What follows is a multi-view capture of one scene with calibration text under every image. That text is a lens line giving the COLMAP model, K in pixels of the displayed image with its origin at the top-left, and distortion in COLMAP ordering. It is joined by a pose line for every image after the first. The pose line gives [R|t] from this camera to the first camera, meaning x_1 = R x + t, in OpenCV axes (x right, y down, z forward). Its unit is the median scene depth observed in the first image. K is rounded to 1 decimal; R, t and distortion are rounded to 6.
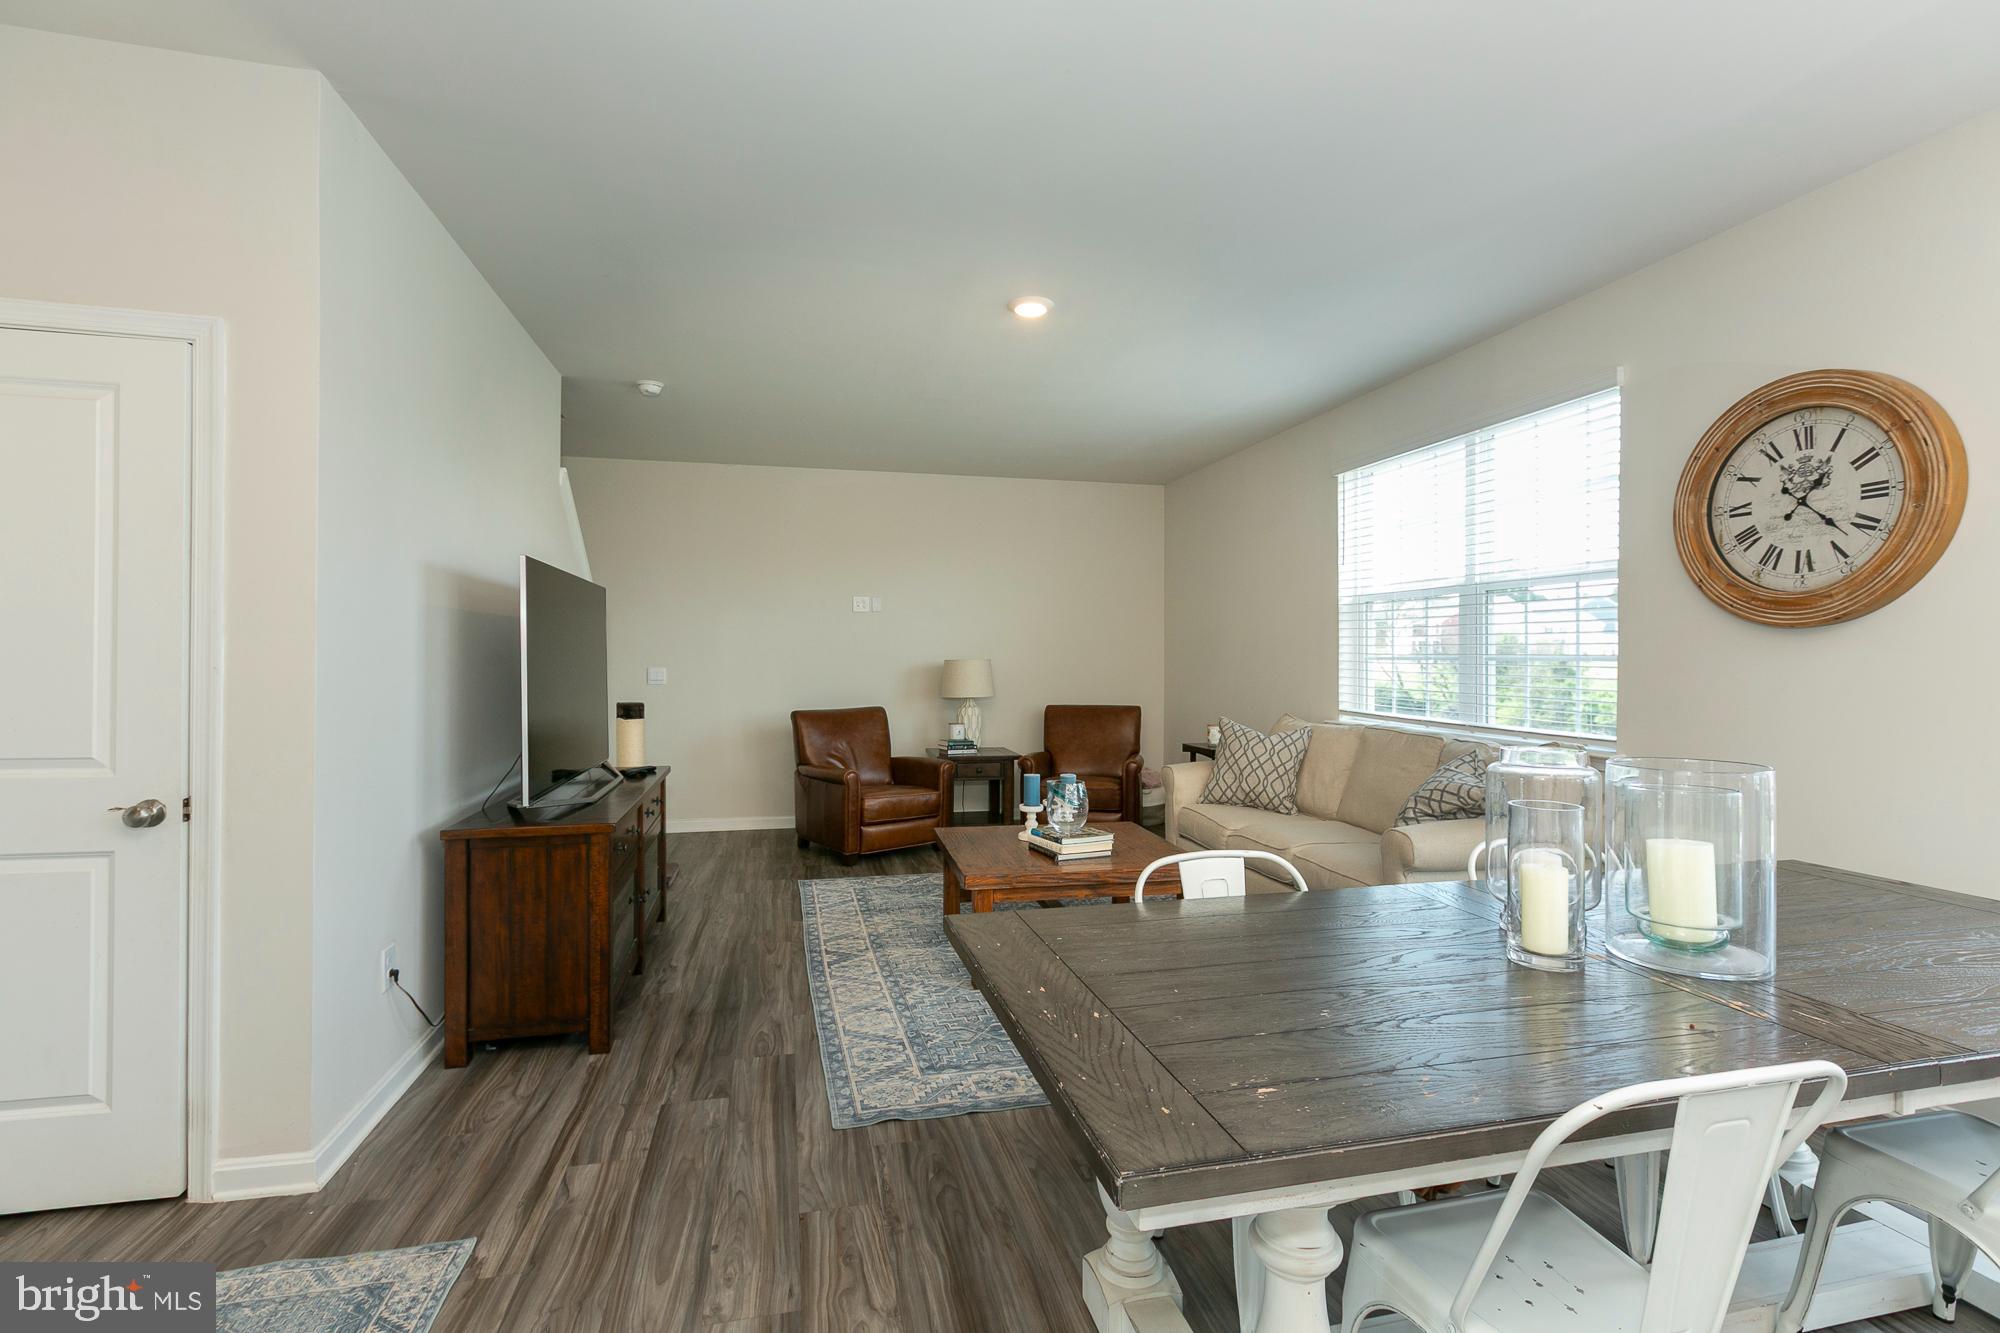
lens RADIAL K [[893.5, 0, 991.4], [0, 893.5, 661.1], [0, 0, 1]] dist [0.000571, -0.000999]
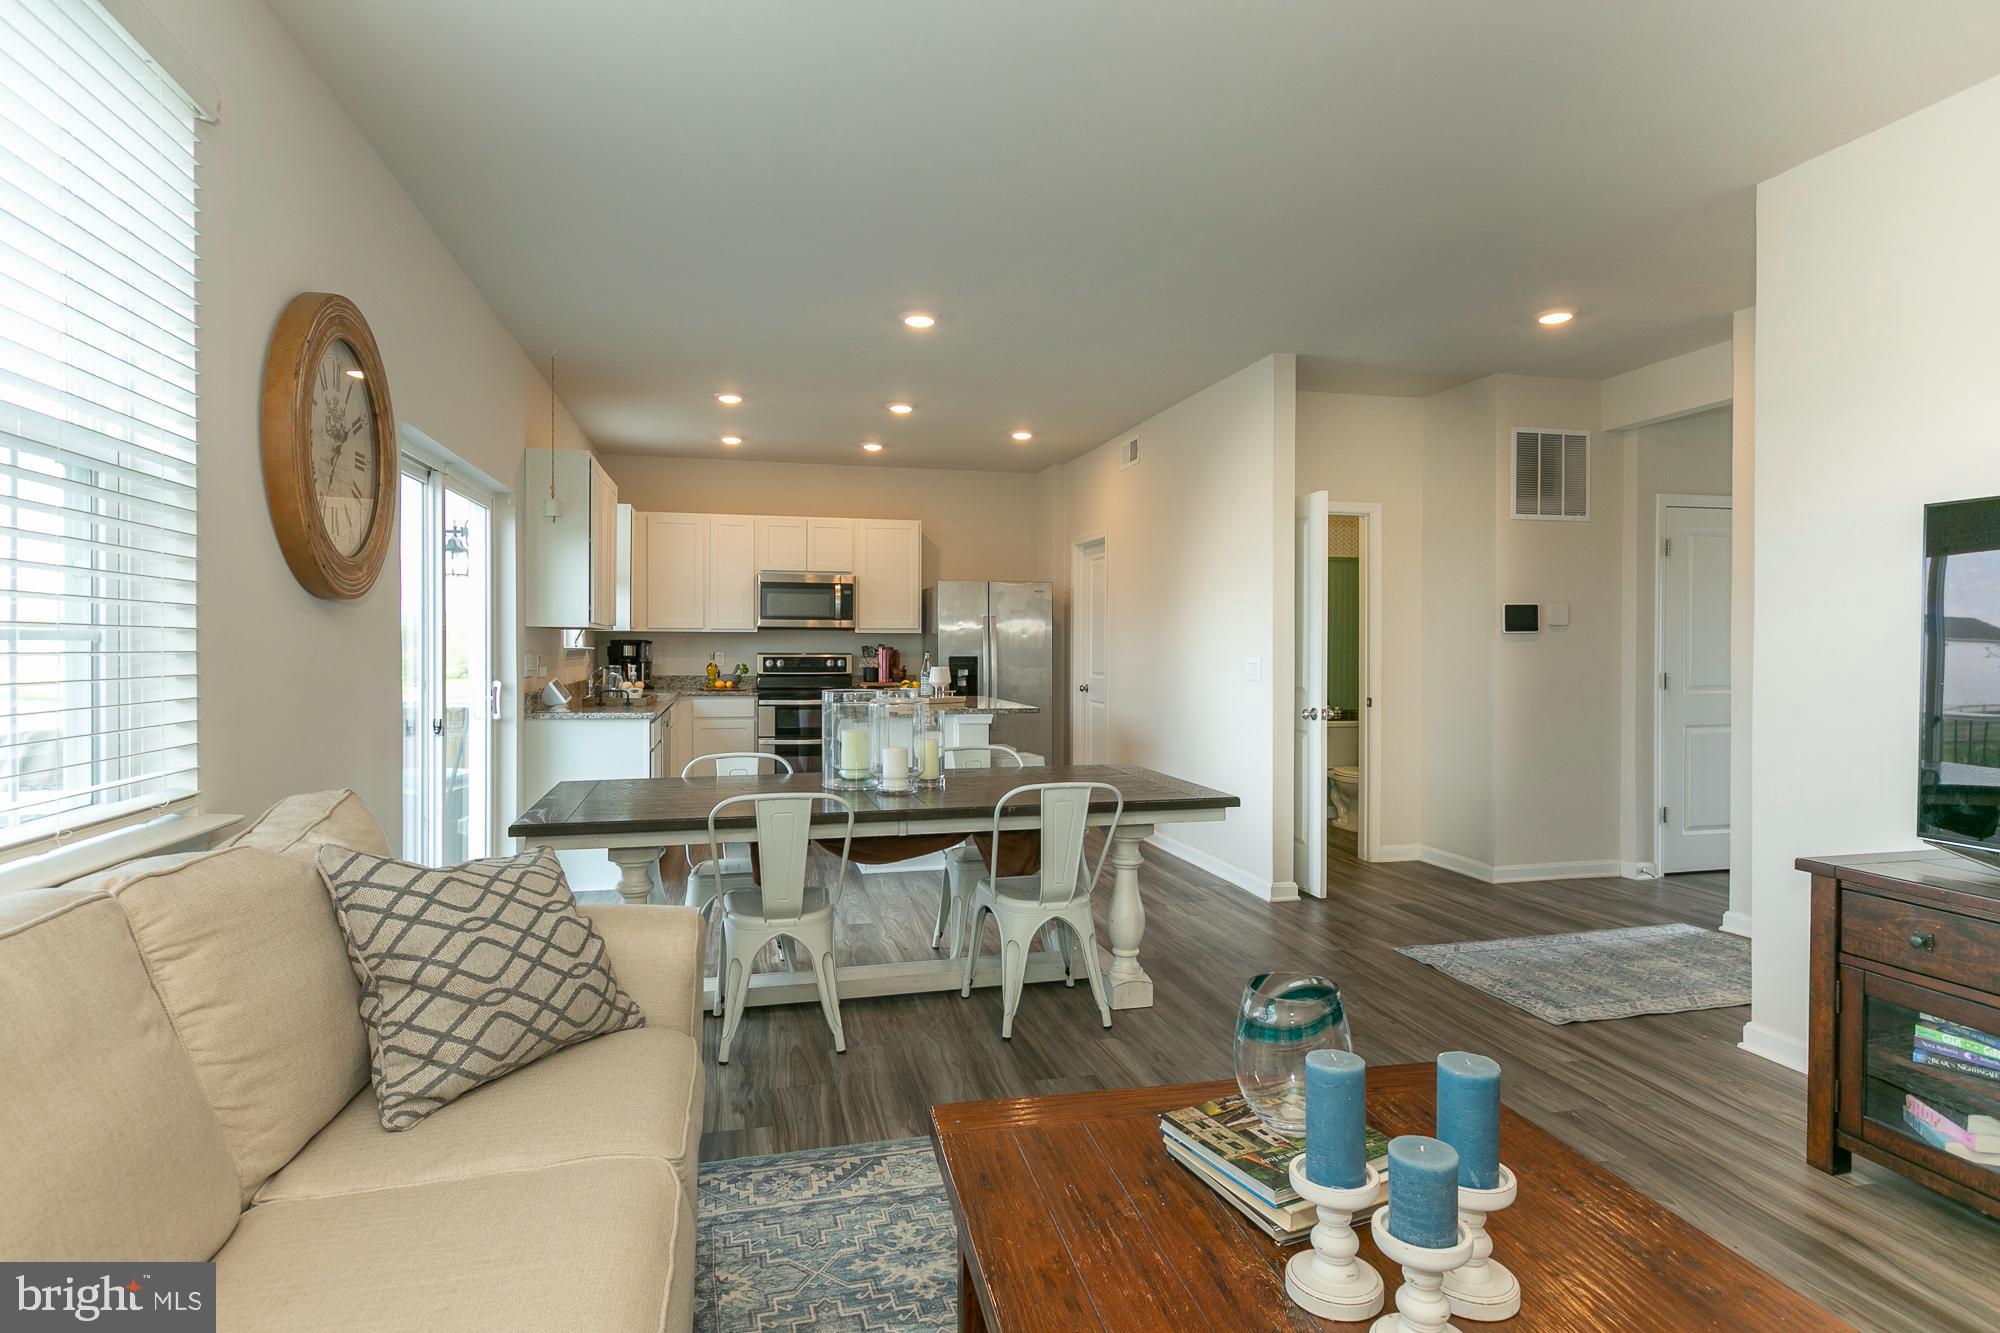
lens RADIAL K [[1056.3, 0, 988.4], [0, 1056.3, 651.8], [0, 0, 1]] dist [0.004338, -0.002898]
pose [[-0.999897, -0.003903, -0.013787, 0.236628], [-0.004102, 0.999888, 0.014414, -0.005316], [0.013729, 0.014469, -0.999801, 1.584116]]
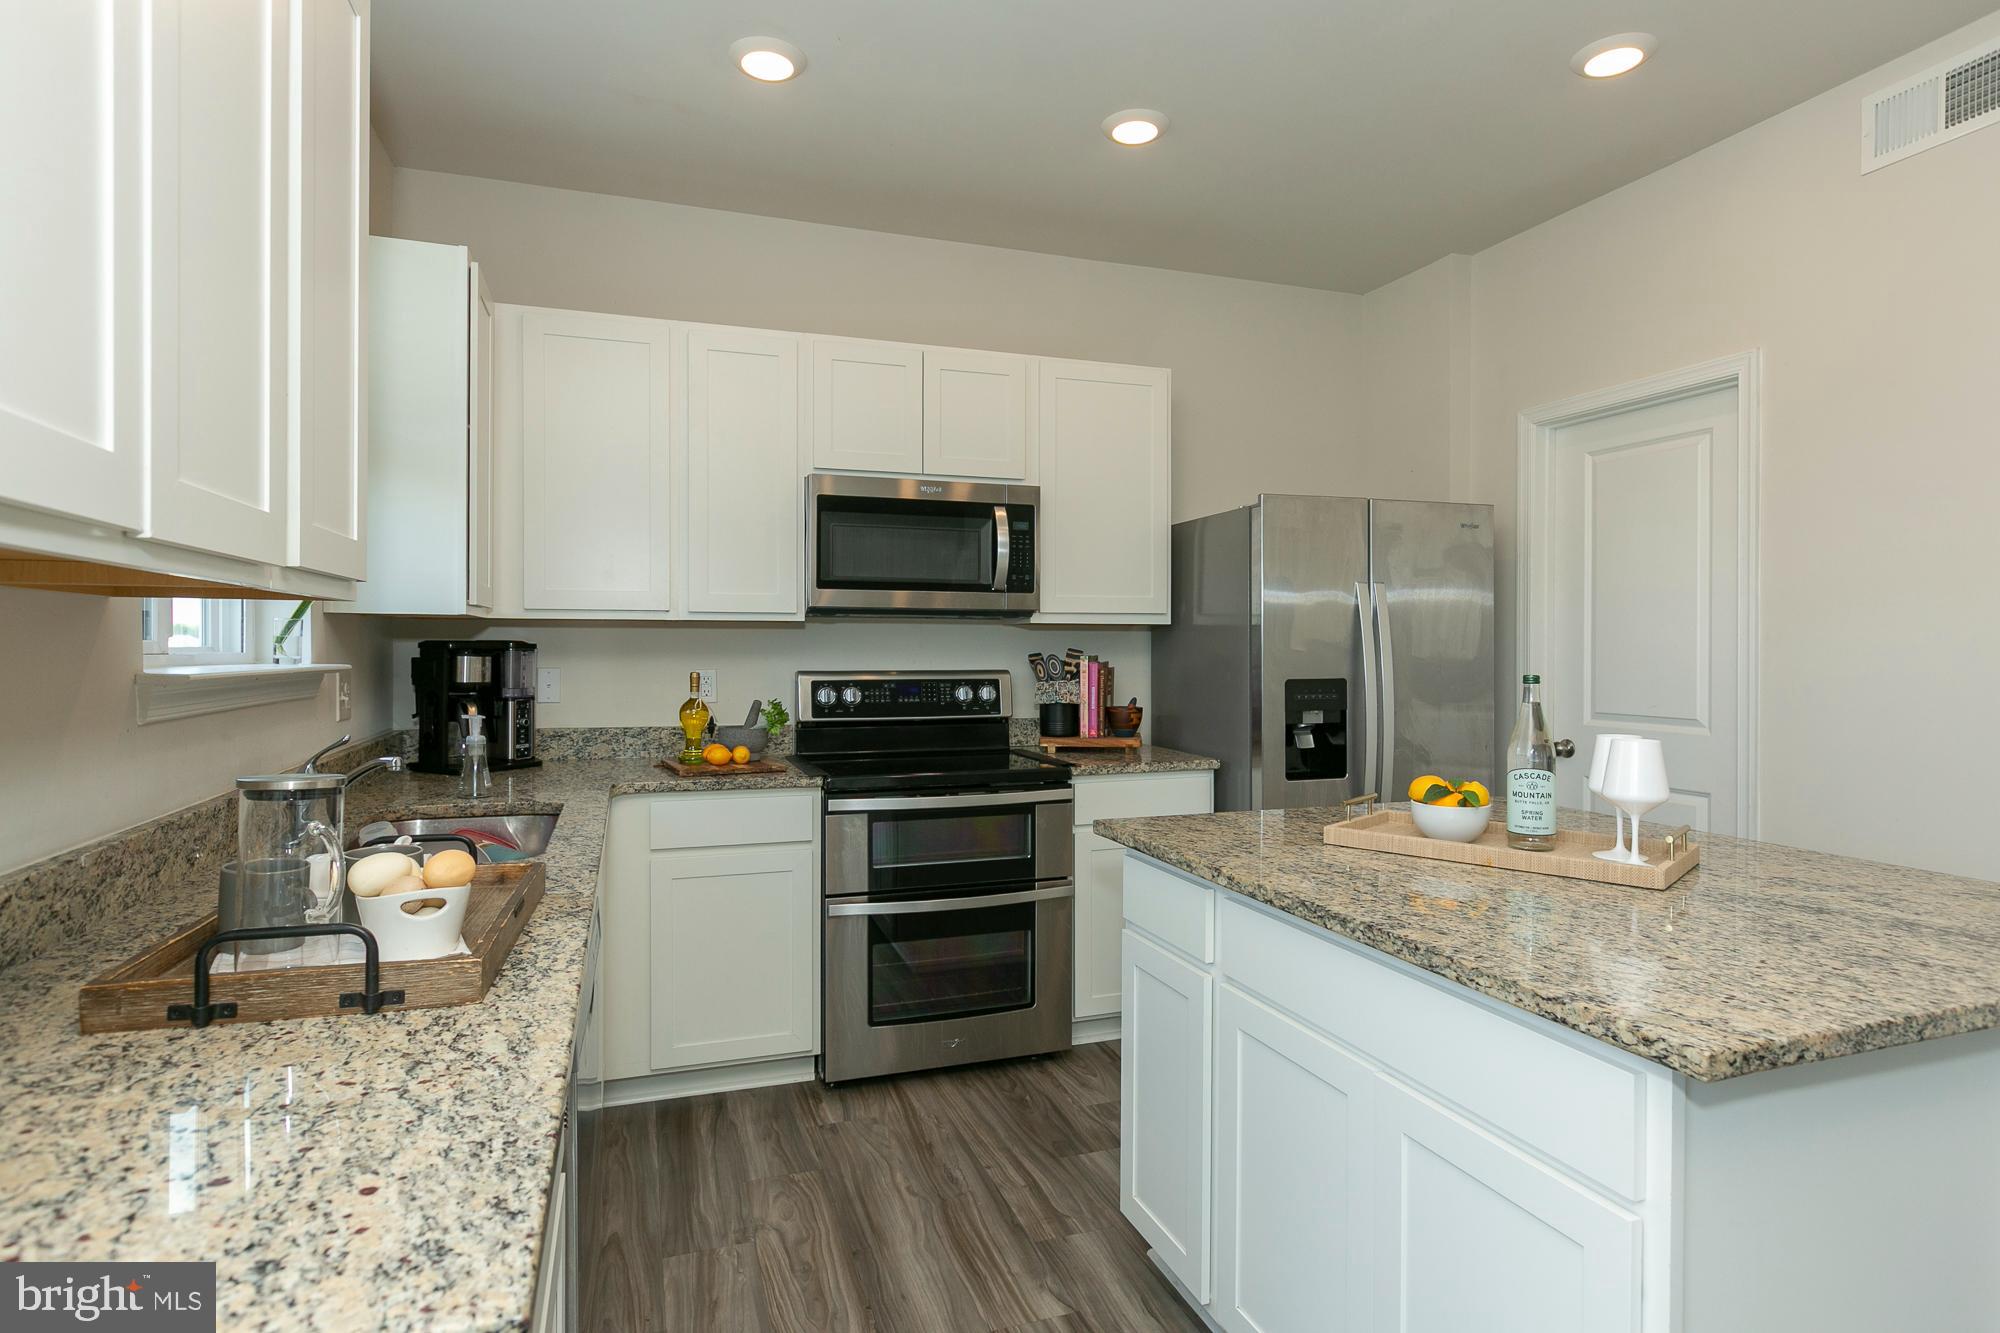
lens RADIAL K [[1056.3, 0, 978.9], [0, 1056.3, 618.0], [0, 0, 1]] dist [0.004338, -0.002898]
pose [[-0.993660, -0.005087, -0.112316, 0.668685], [-0.003107, 0.999837, -0.017797, 0.001196], [0.112388, -0.017335, -0.993513, 0.192361]]
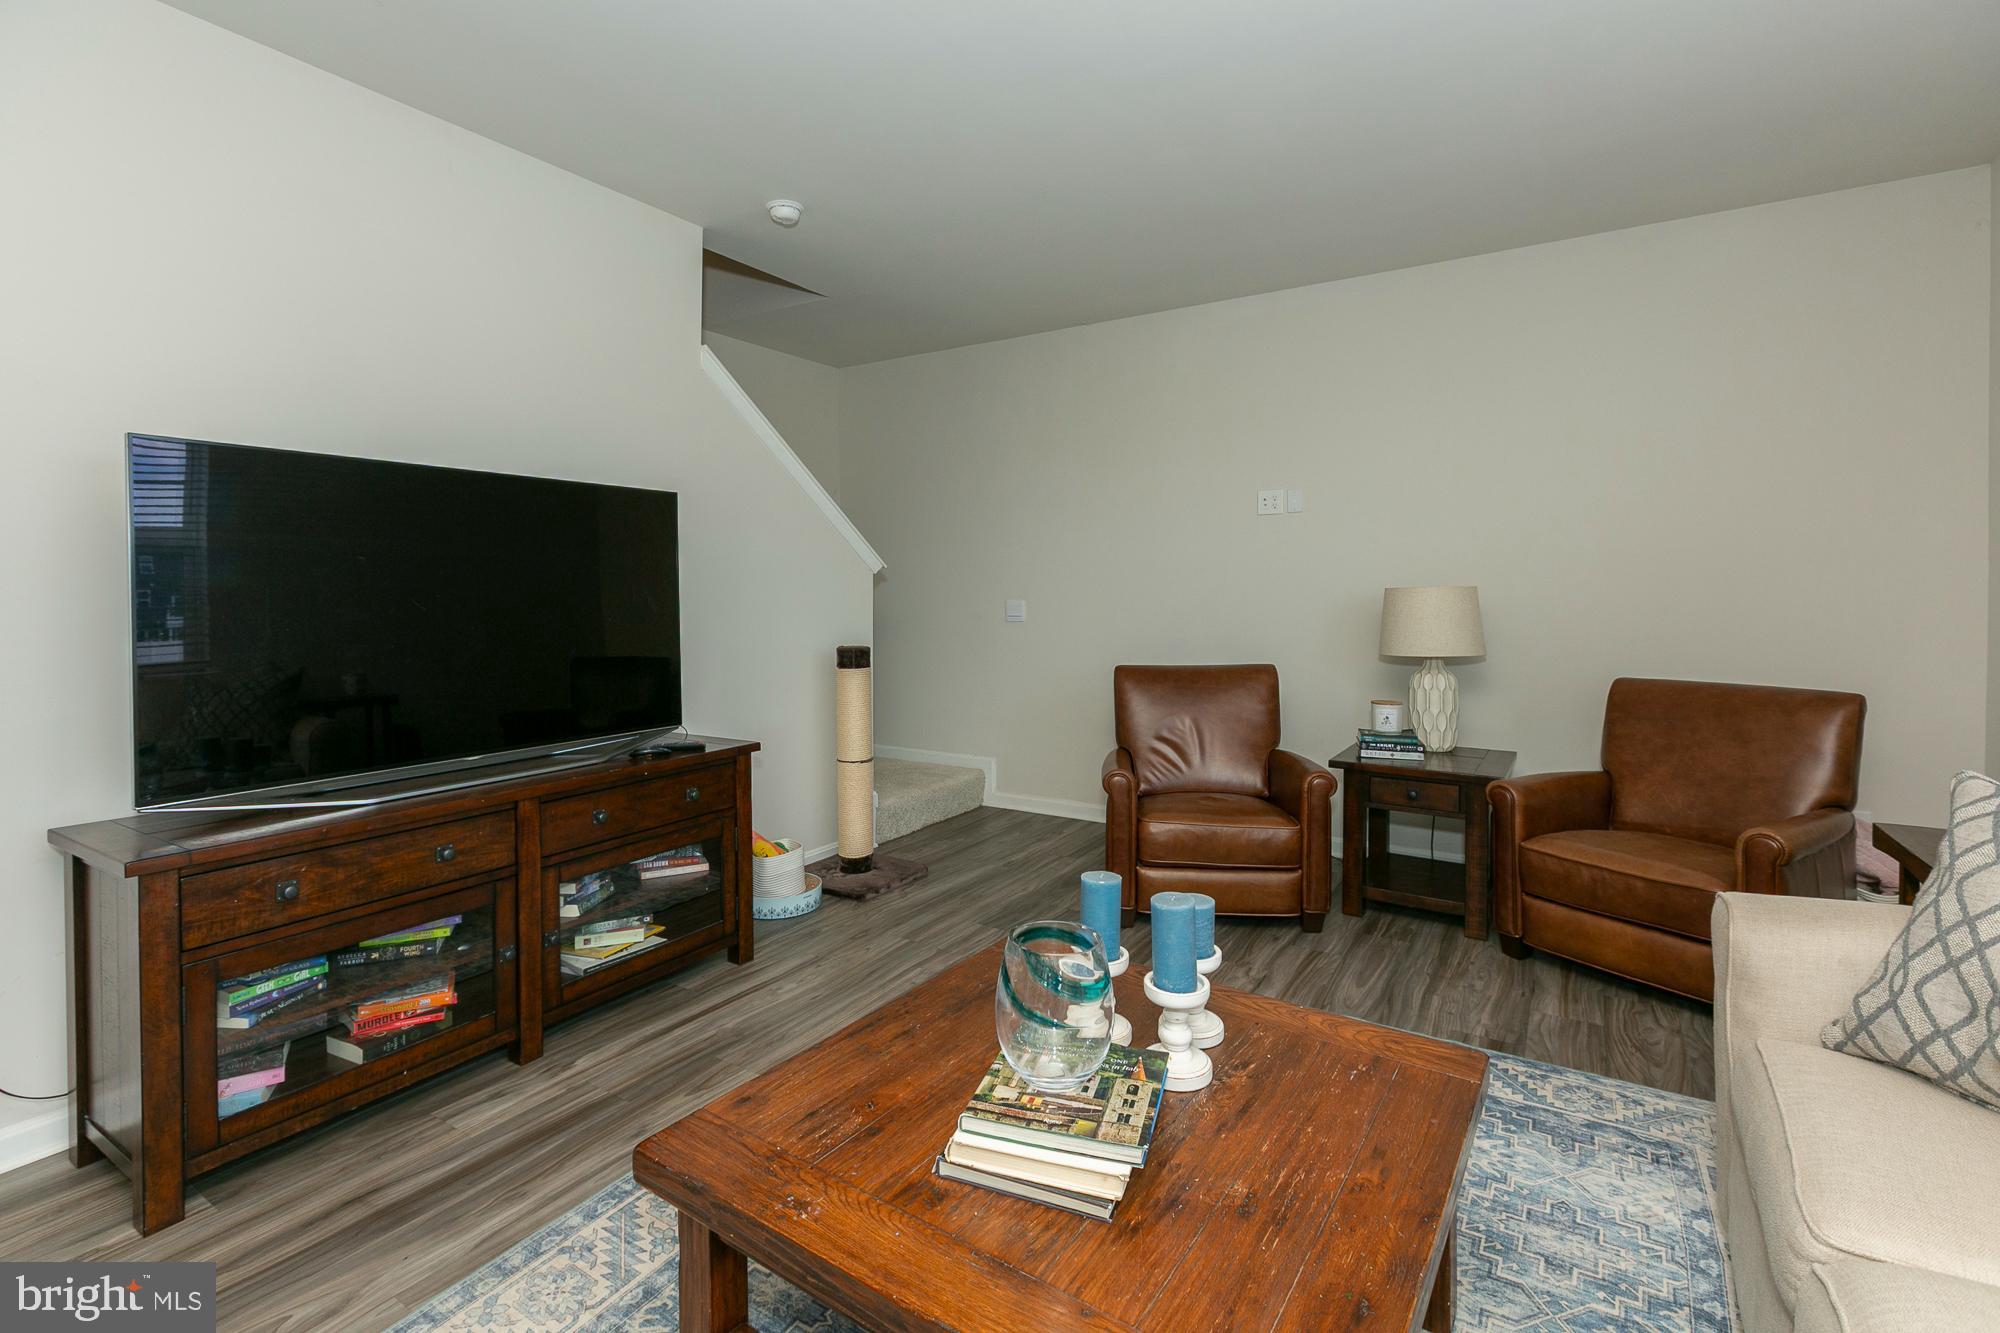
lens RADIAL K [[893.5, 0, 1023.3], [0, 893.5, 610.5], [0, 0, 1]] dist [0.000571, -0.000999]
pose [[0.715269, 0.008773, -0.698794, 0.352576], [0.004503, 0.999843, 0.017162, 0.003585], [0.698835, -0.015422, 0.715117, 0.834785]]
